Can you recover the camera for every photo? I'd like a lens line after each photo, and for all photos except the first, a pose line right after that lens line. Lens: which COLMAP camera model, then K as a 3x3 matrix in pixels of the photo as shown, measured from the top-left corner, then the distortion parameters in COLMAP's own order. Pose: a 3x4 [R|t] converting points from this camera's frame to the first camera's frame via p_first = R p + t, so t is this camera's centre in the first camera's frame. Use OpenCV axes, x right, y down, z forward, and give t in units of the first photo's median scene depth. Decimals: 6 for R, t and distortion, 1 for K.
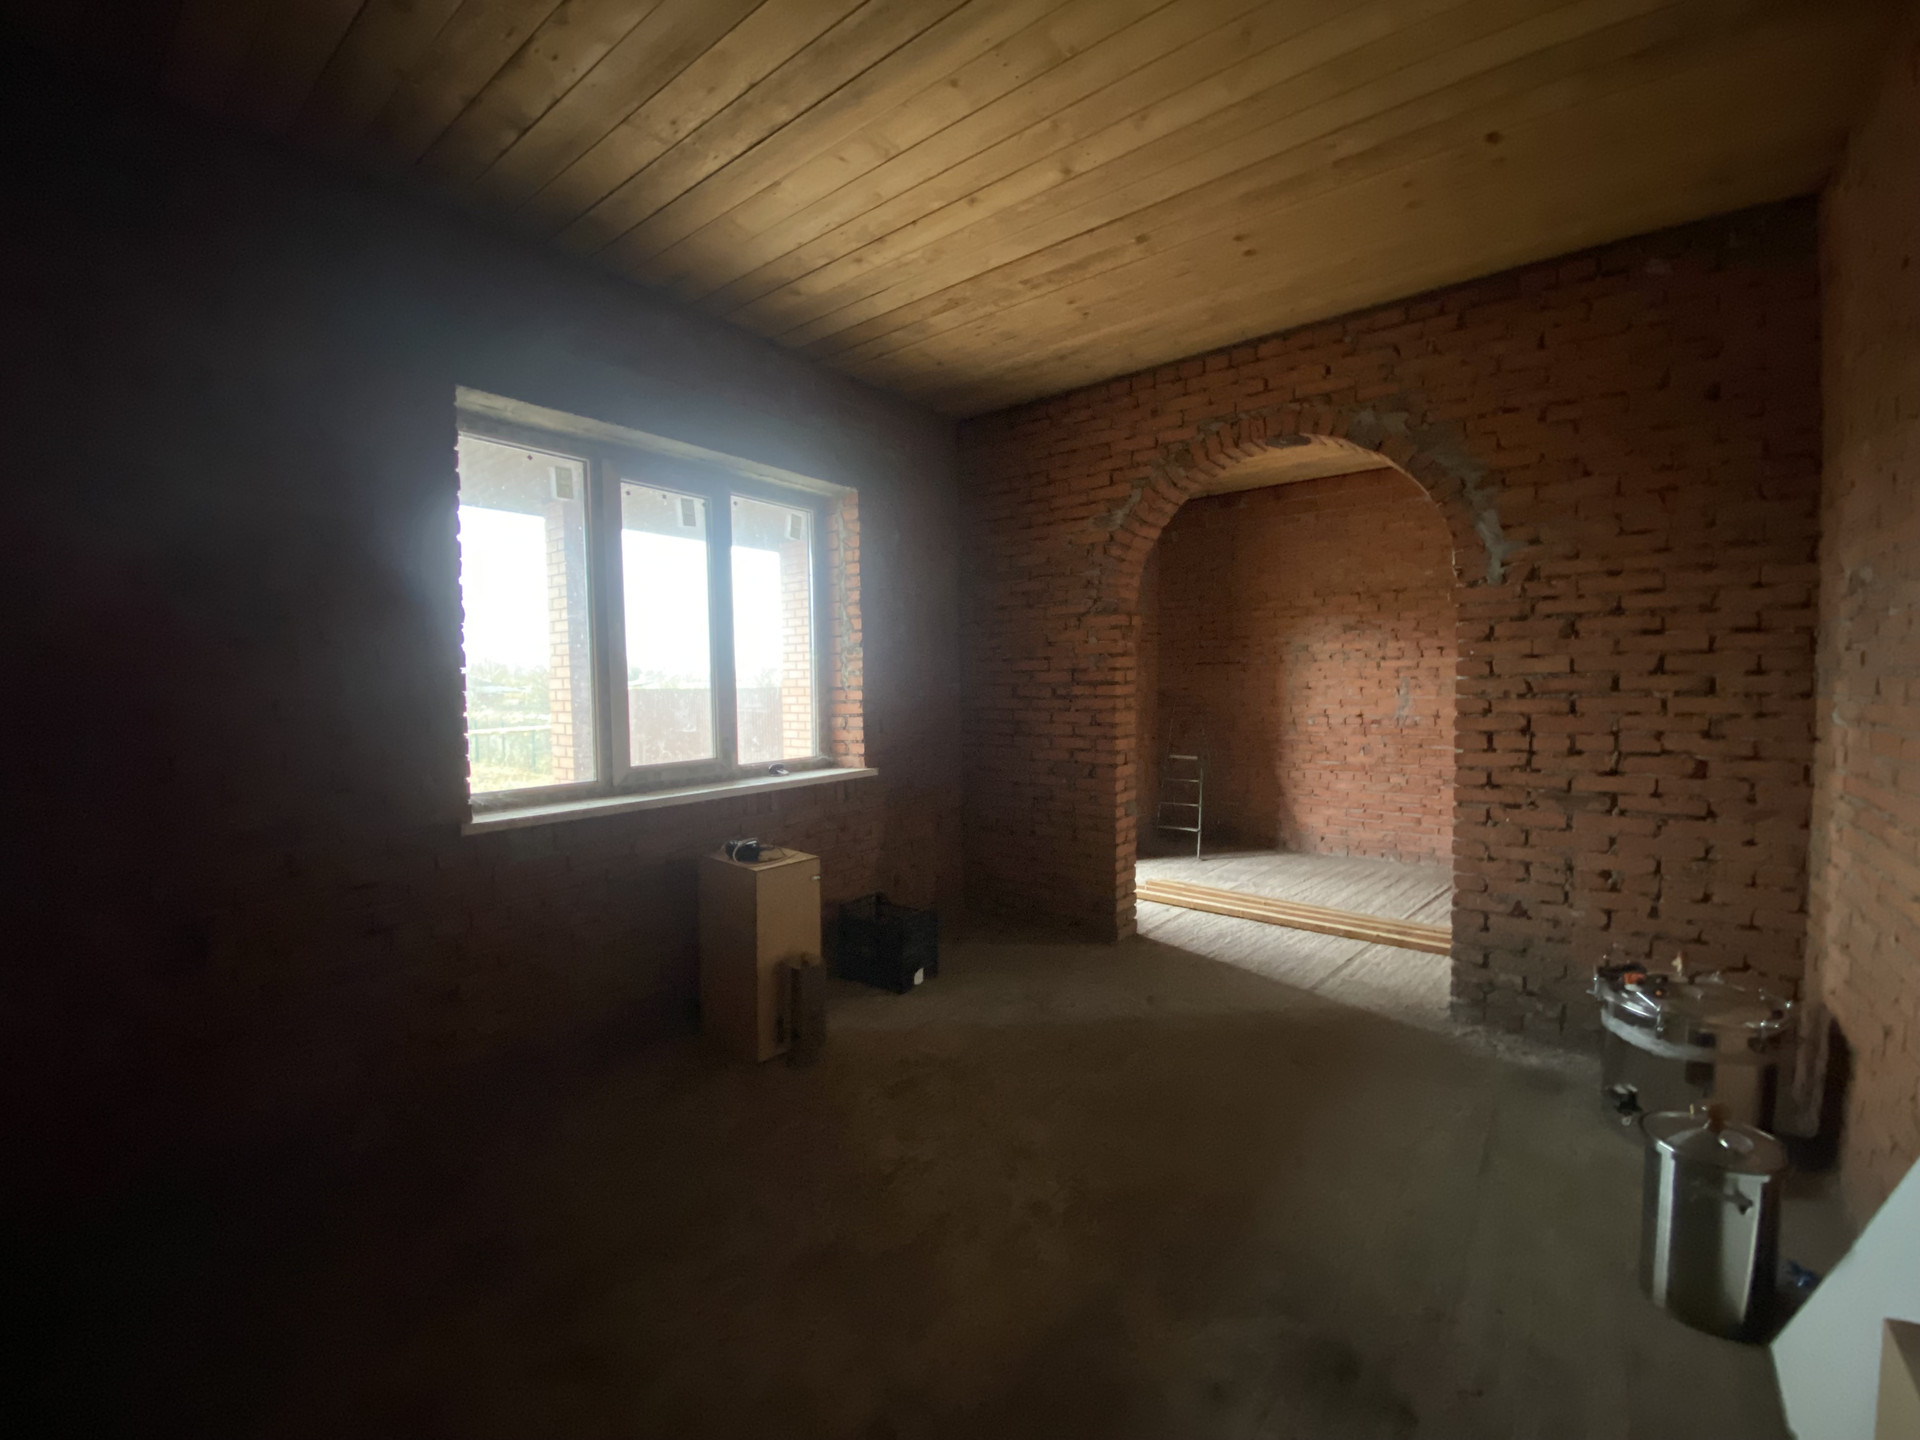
lens RADIAL K [[774.1, 0, 954.3], [0, 774.1, 725.5], [0, 0, 1]] dist [0.024857, -0.021867]
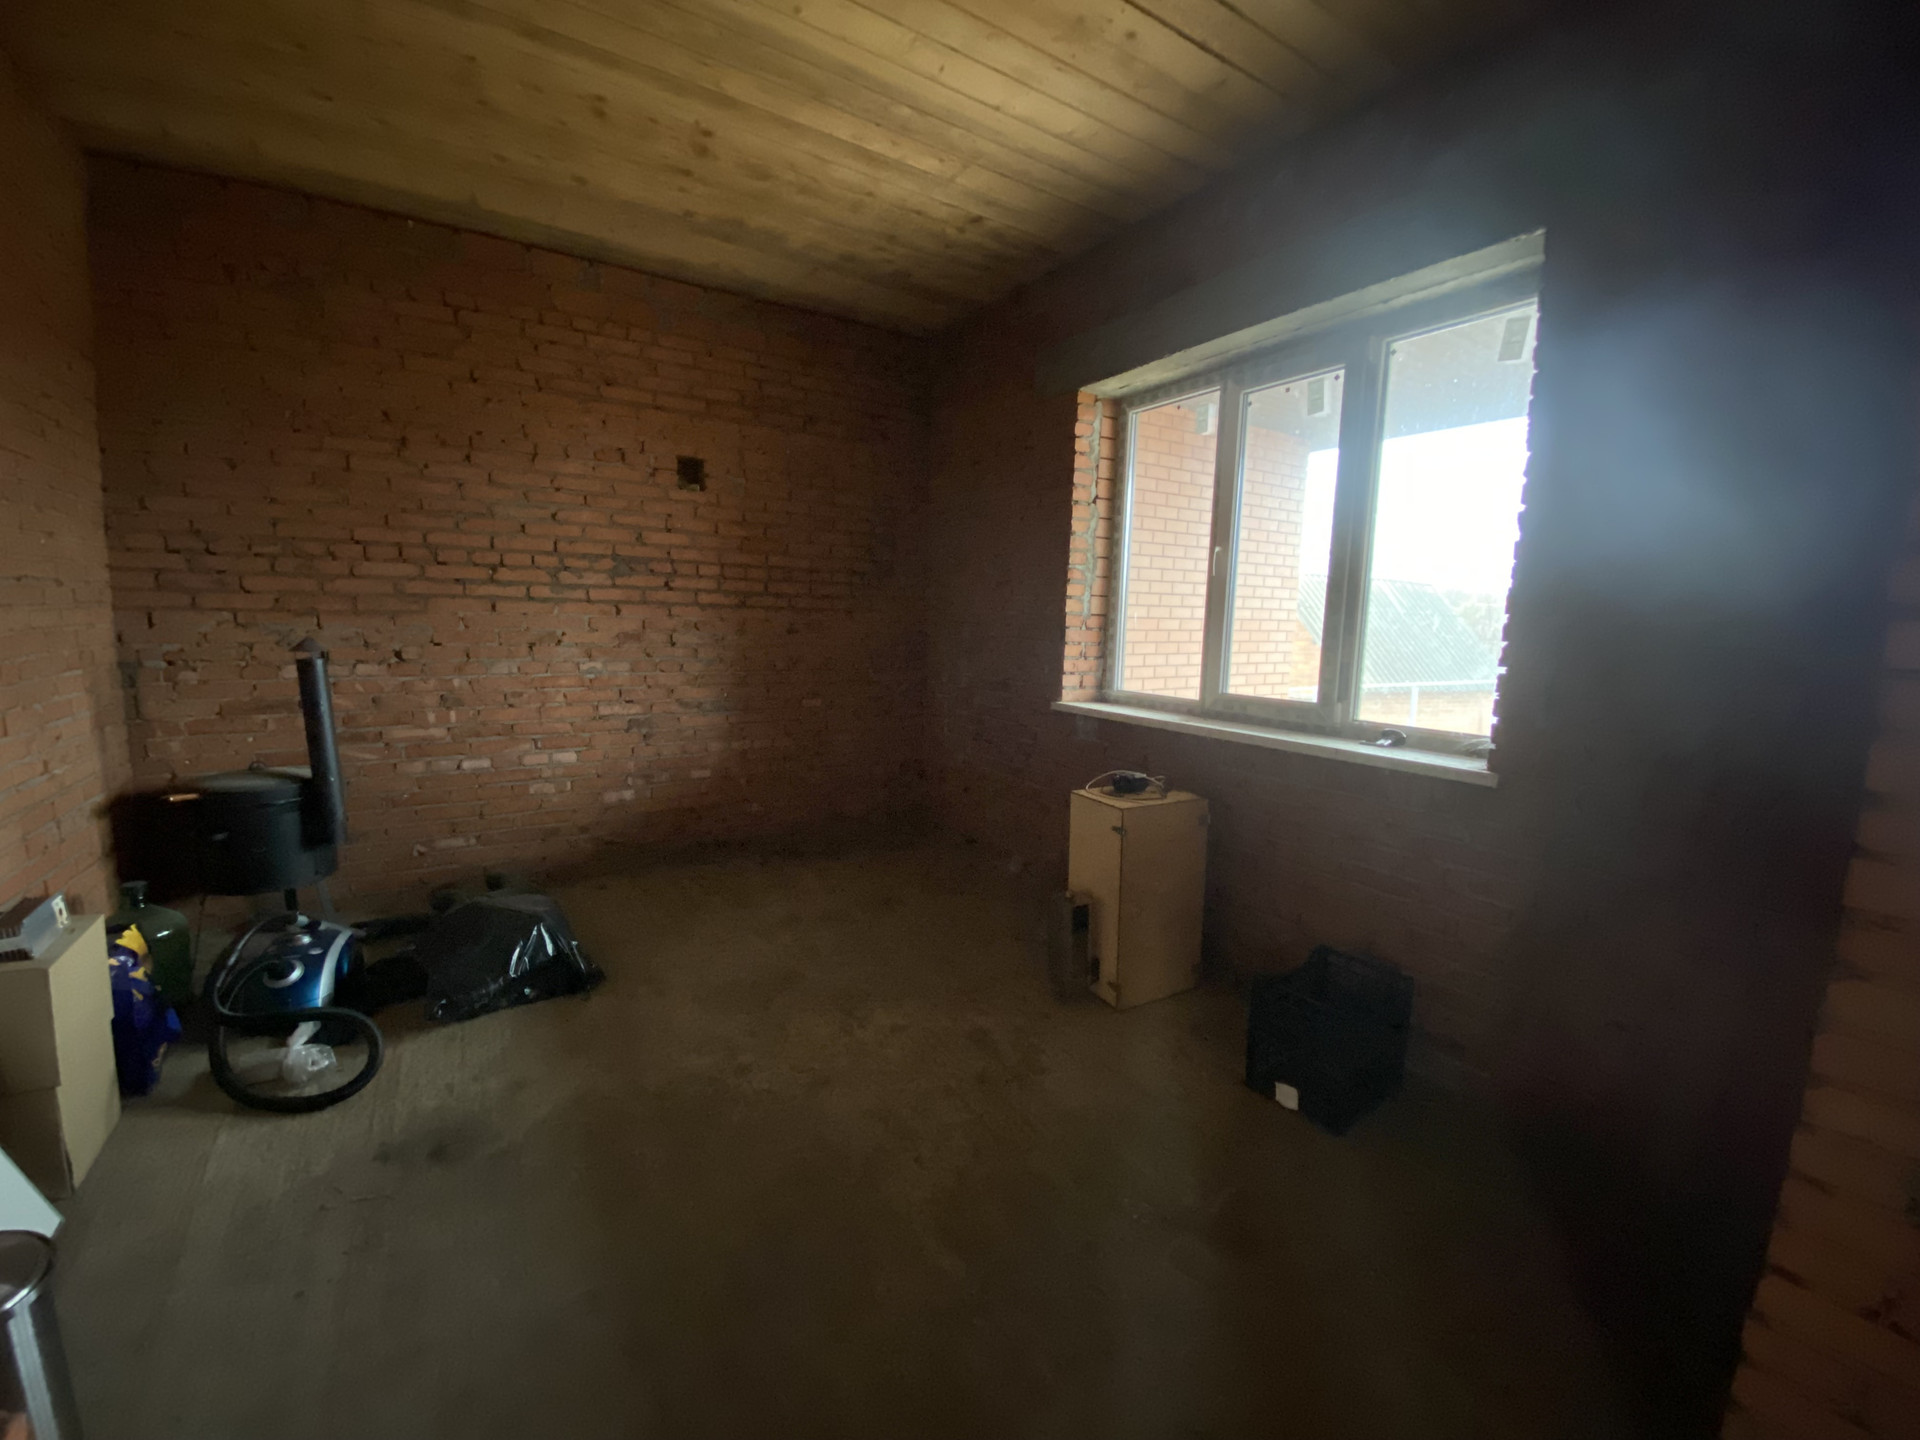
lens RADIAL K [[774.1, 0, 953.0], [0, 774.1, 722.7], [0, 0, 1]] dist [0.024857, -0.021867]
pose [[-0.325444, 0.131168, -0.936419, 0.562221], [-0.076301, 0.983459, 0.164275, -0.041219], [0.942478, 0.124913, -0.310053, 0.892816]]
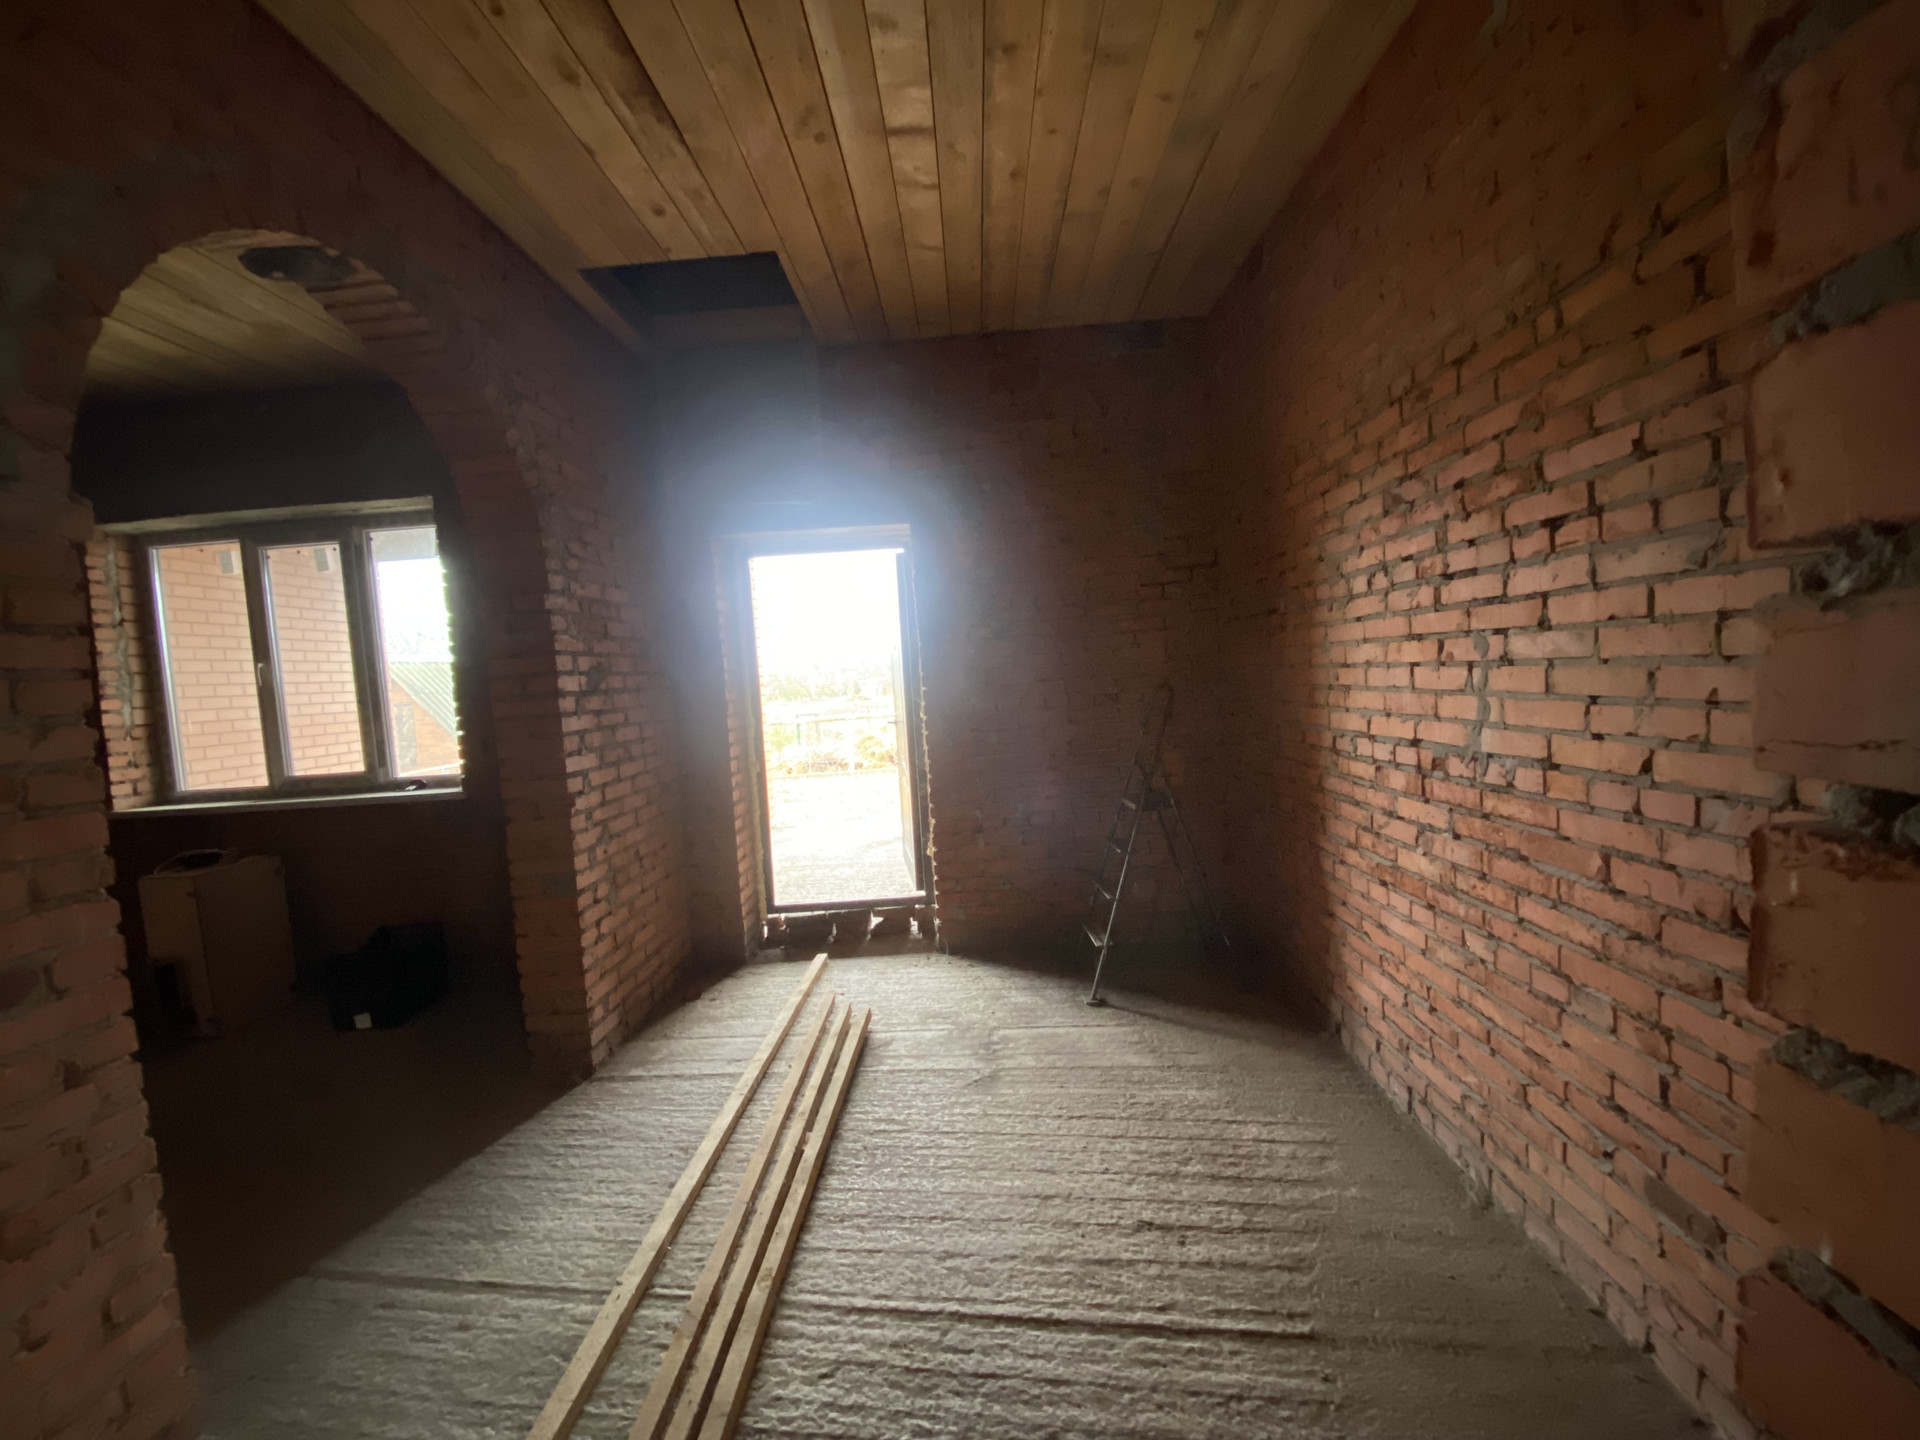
lens RADIAL K [[774.1, 0, 960.8], [0, 774.1, 723.4], [0, 0, 1]] dist [0.024857, -0.021867]
pose [[0.600705, 0.023588, -0.799123, 1.108633], [0.009214, 0.999294, 0.036423, -0.060111], [0.799418, -0.029242, 0.600063, 1.006887]]
